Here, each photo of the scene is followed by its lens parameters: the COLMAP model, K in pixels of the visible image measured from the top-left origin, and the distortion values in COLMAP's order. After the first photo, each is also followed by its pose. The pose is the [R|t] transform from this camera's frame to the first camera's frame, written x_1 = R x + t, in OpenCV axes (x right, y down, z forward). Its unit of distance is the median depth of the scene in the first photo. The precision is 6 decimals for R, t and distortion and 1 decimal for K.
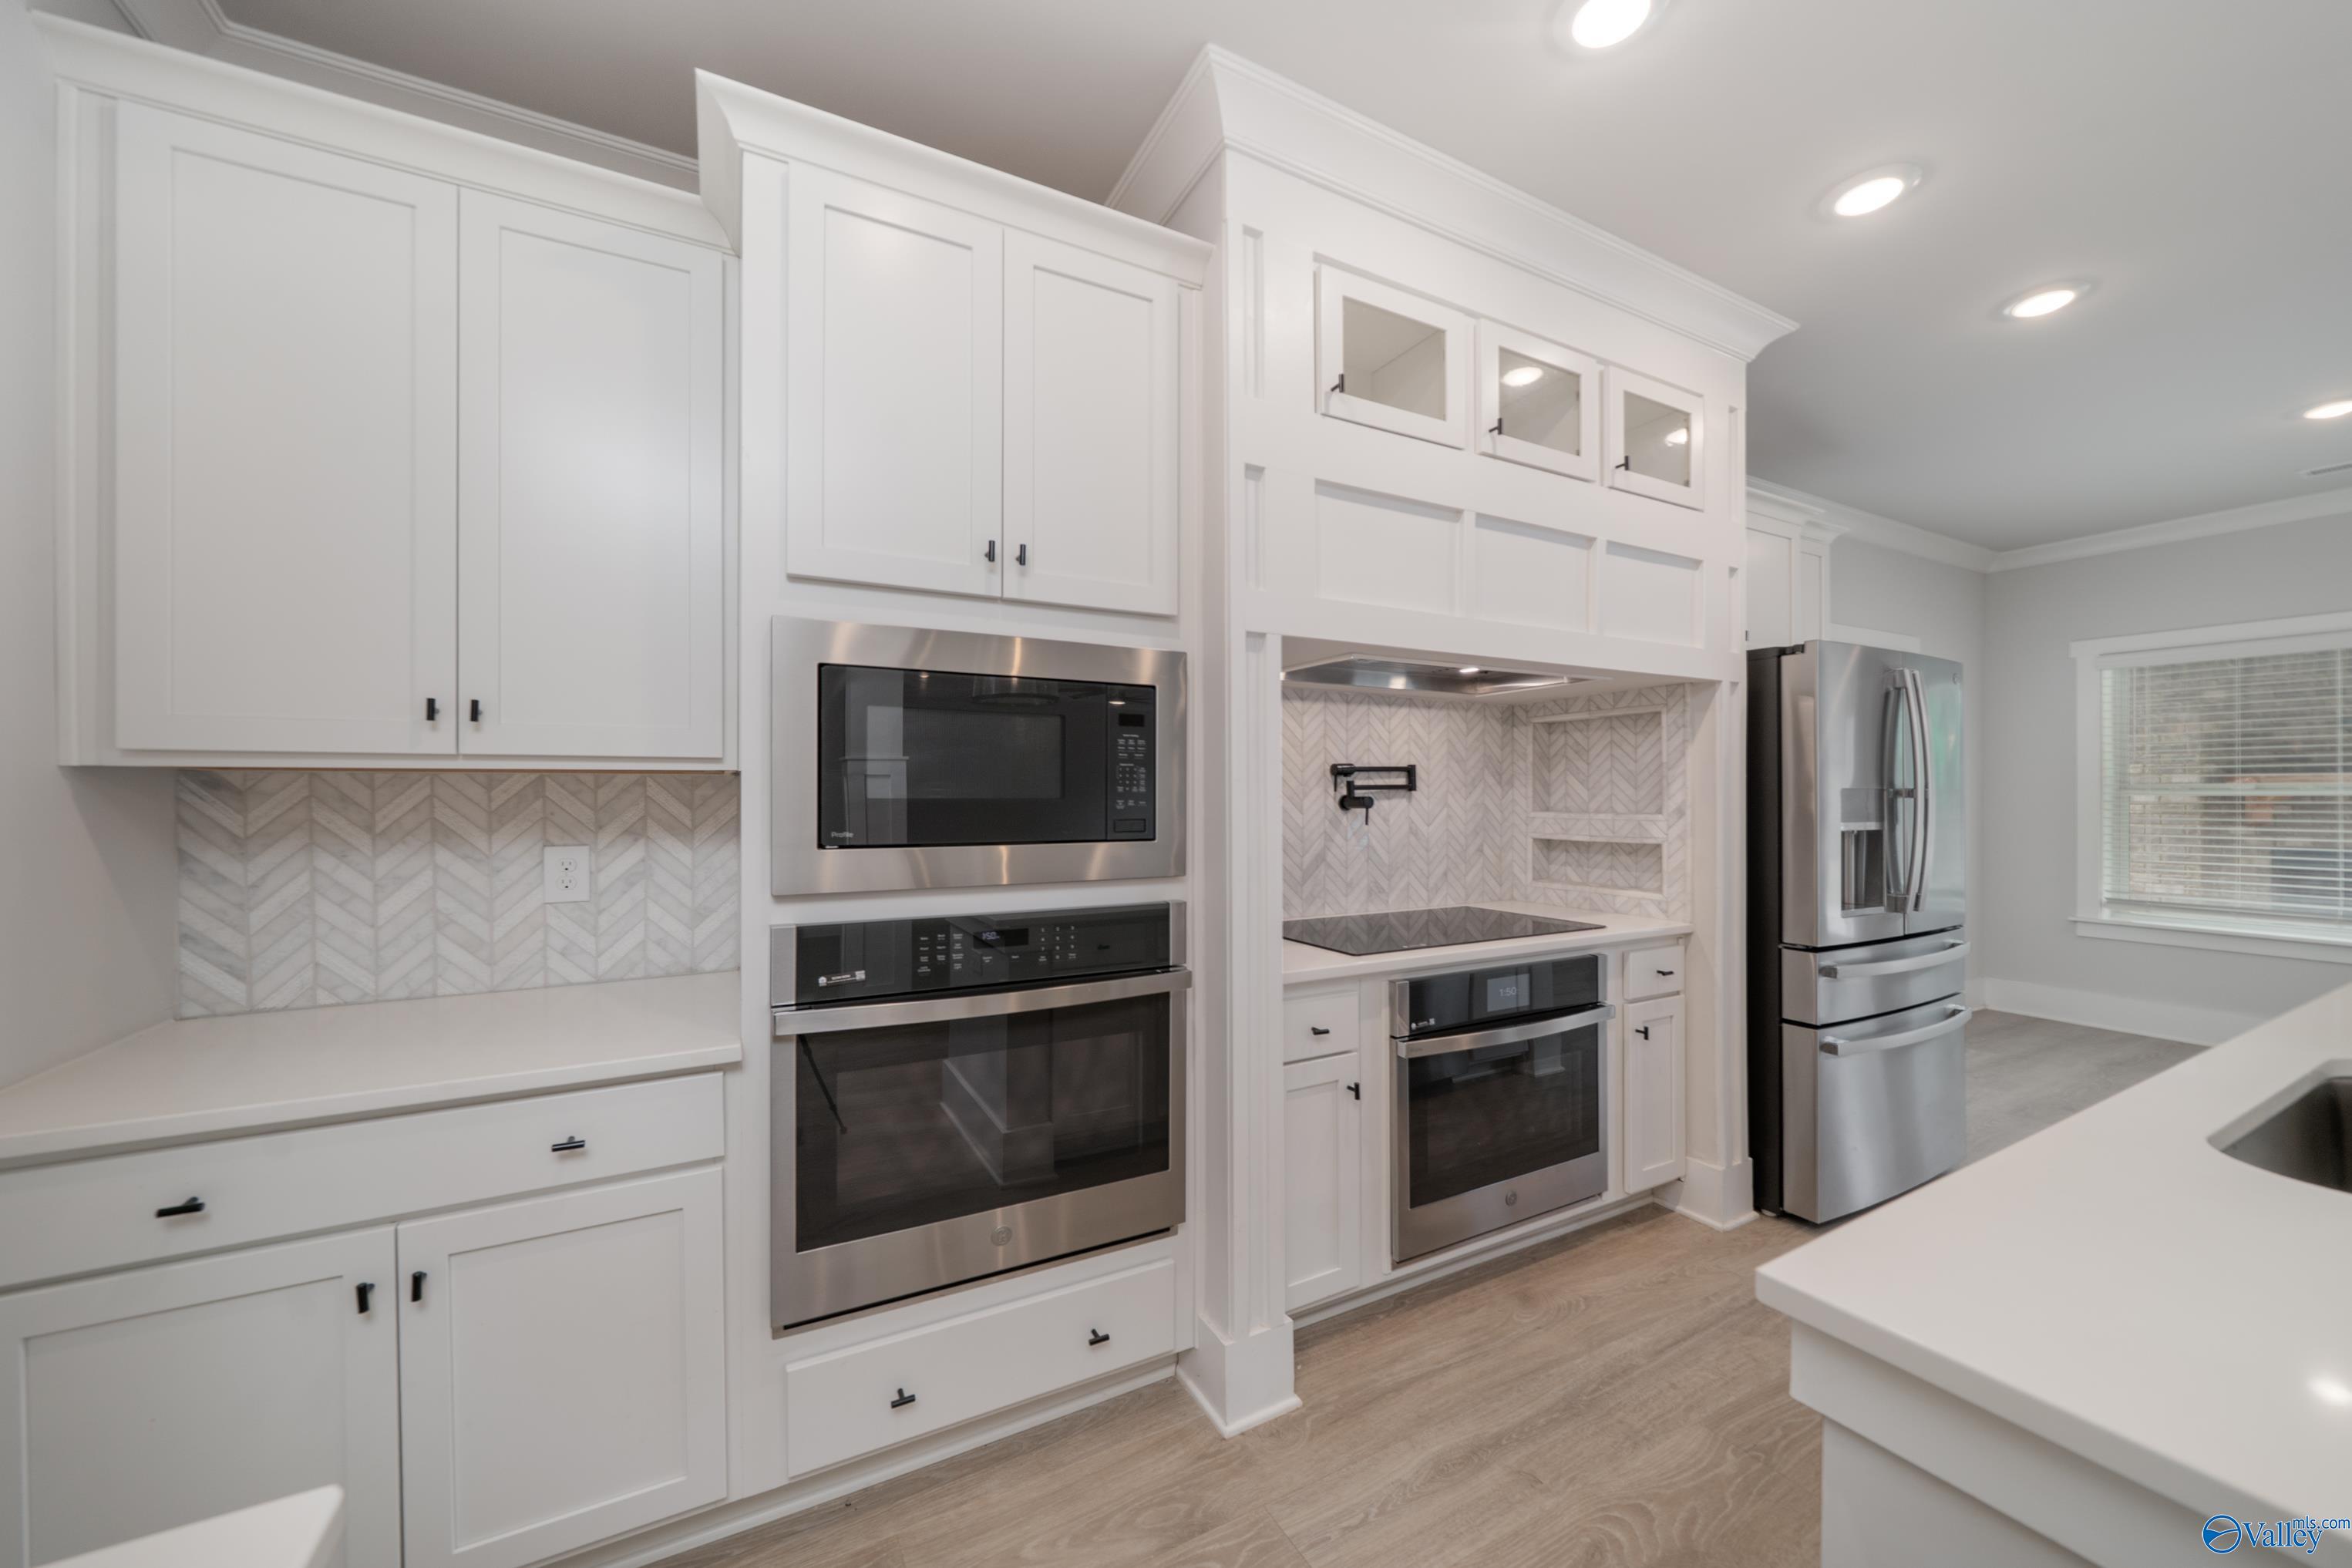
lens RADIAL K [[822.3, 0, 1199.0], [0, 822.3, 793.8], [0, 0, 1]] dist [-0.004486, 0.001134]
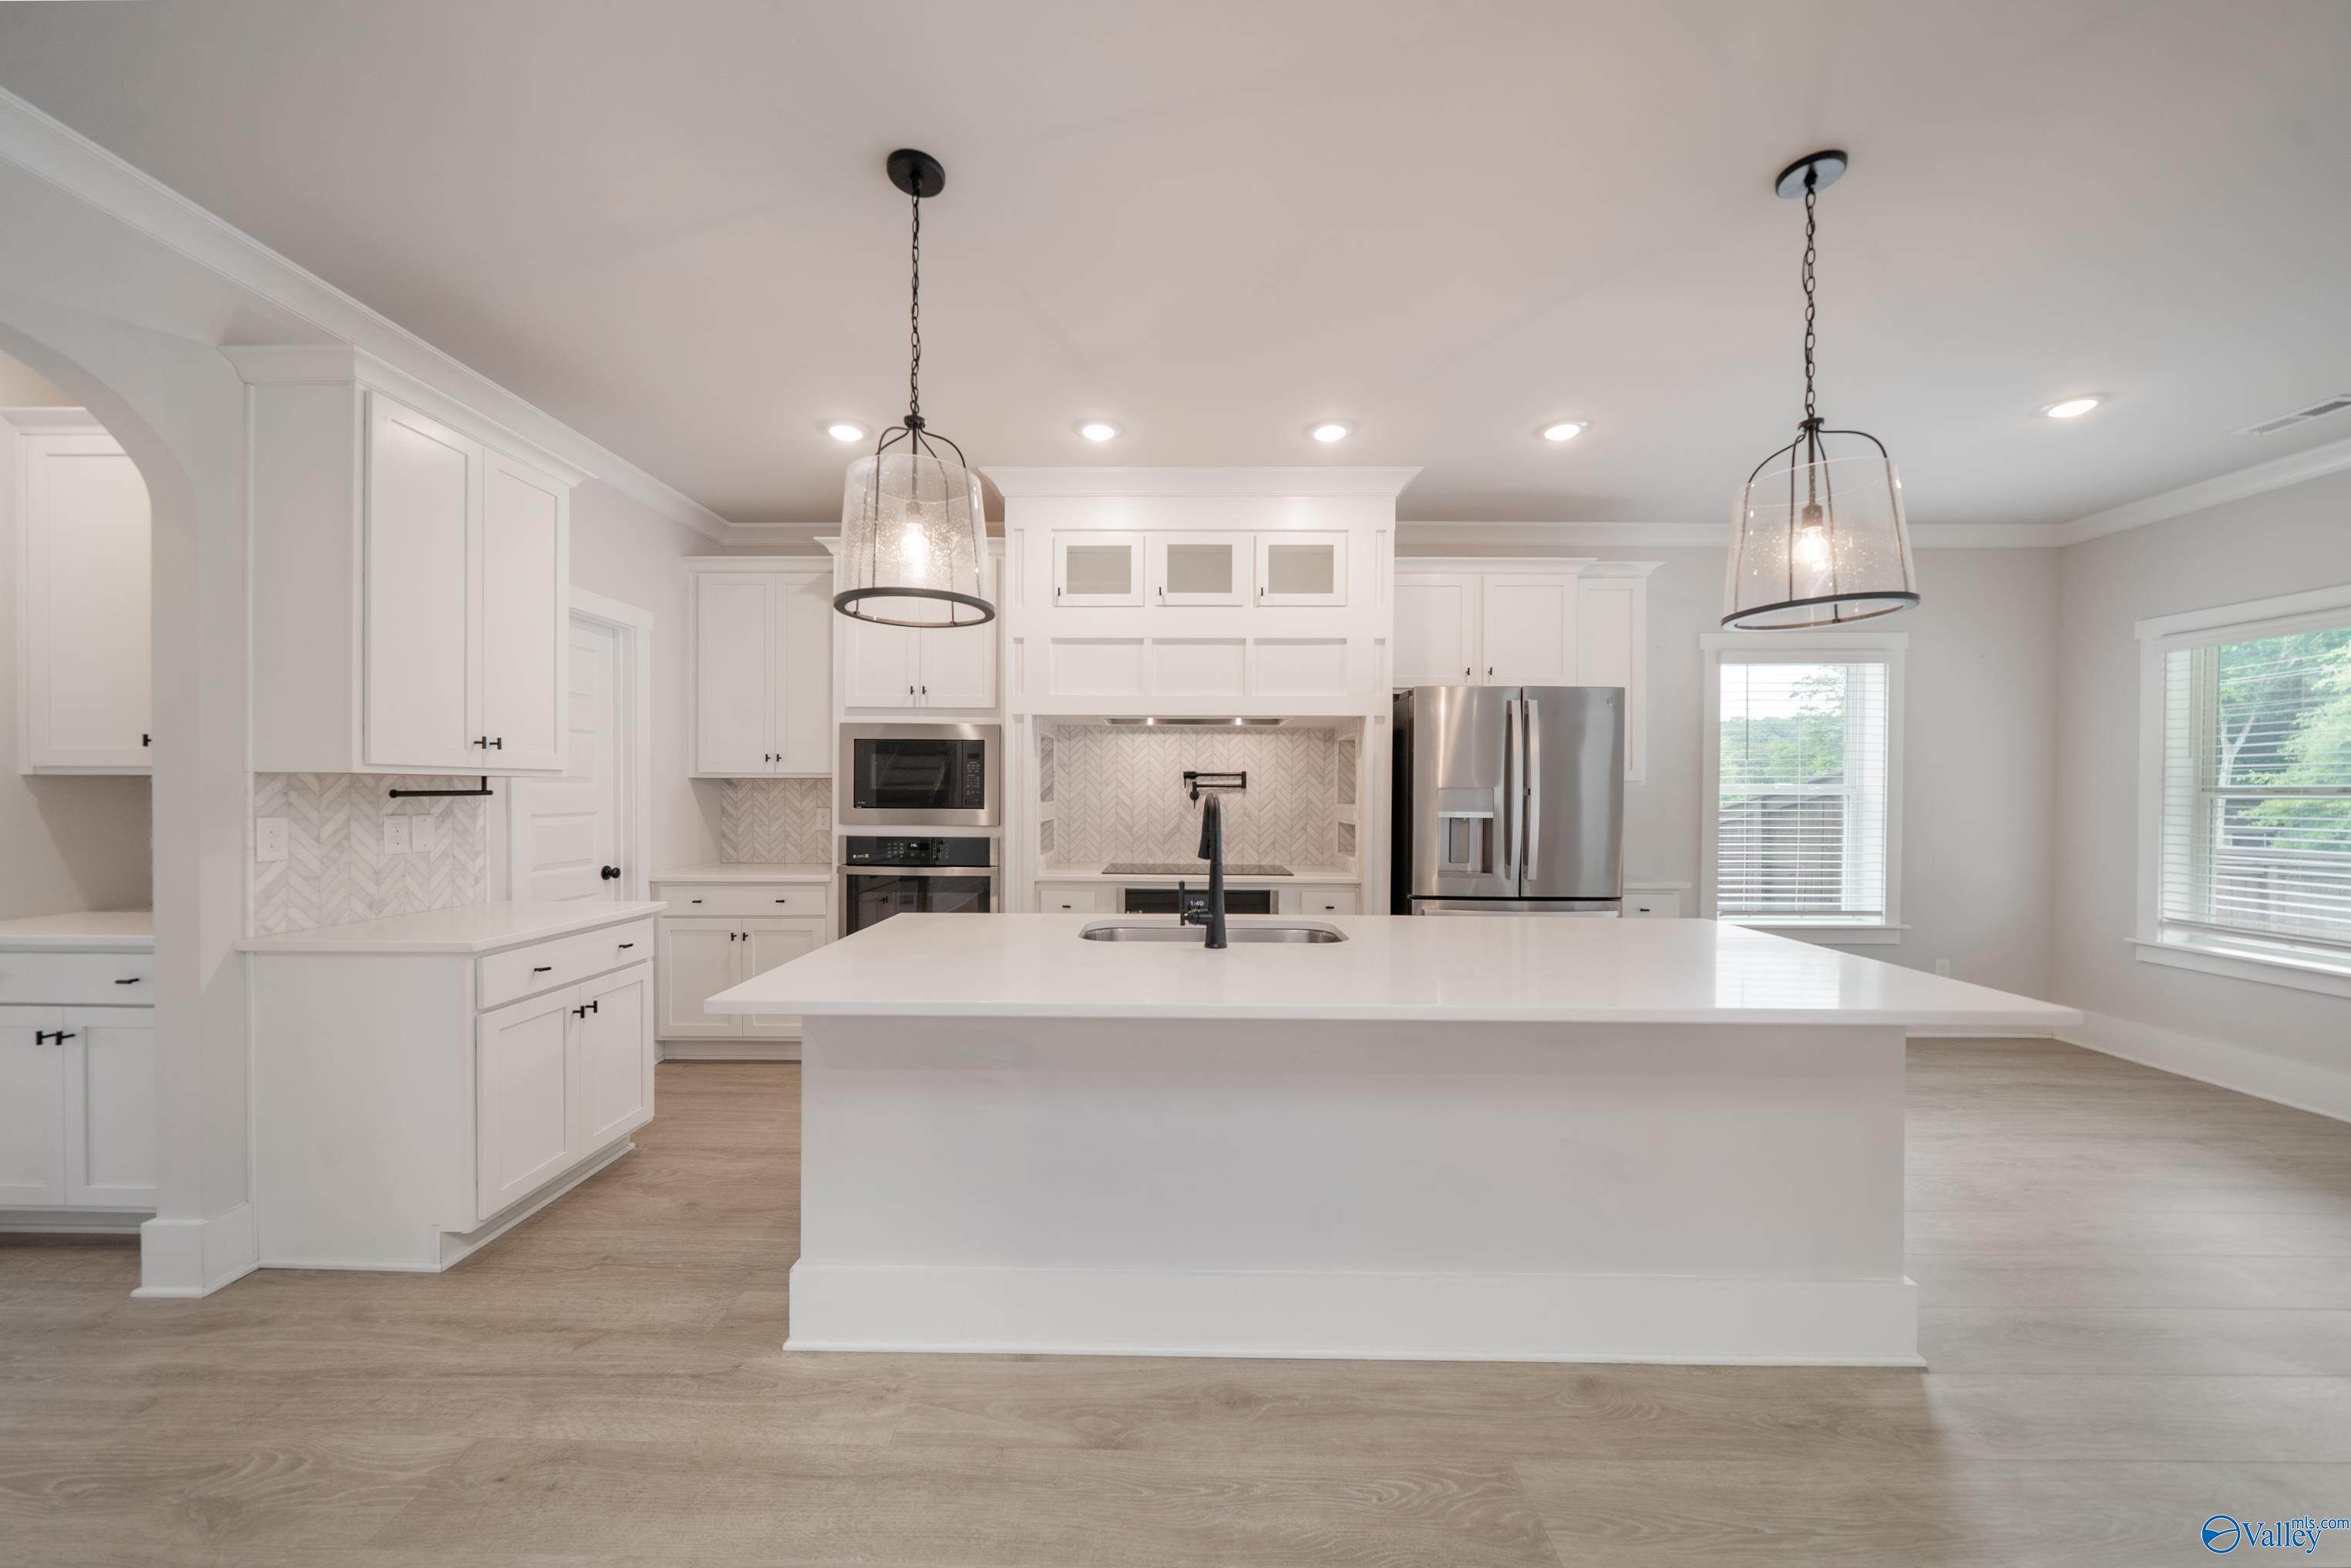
lens RADIAL K [[822.0, 0, 1153.2], [0, 822.0, 787.6], [0, 0, 1]] dist [-0.004486, 0.001134]
pose [[0.856399, 0.004493, -0.516295, 1.494962], [-0.007745, 0.999961, -0.004145, 0.004476], [0.516256, 0.007548, 0.856401, -0.679170]]
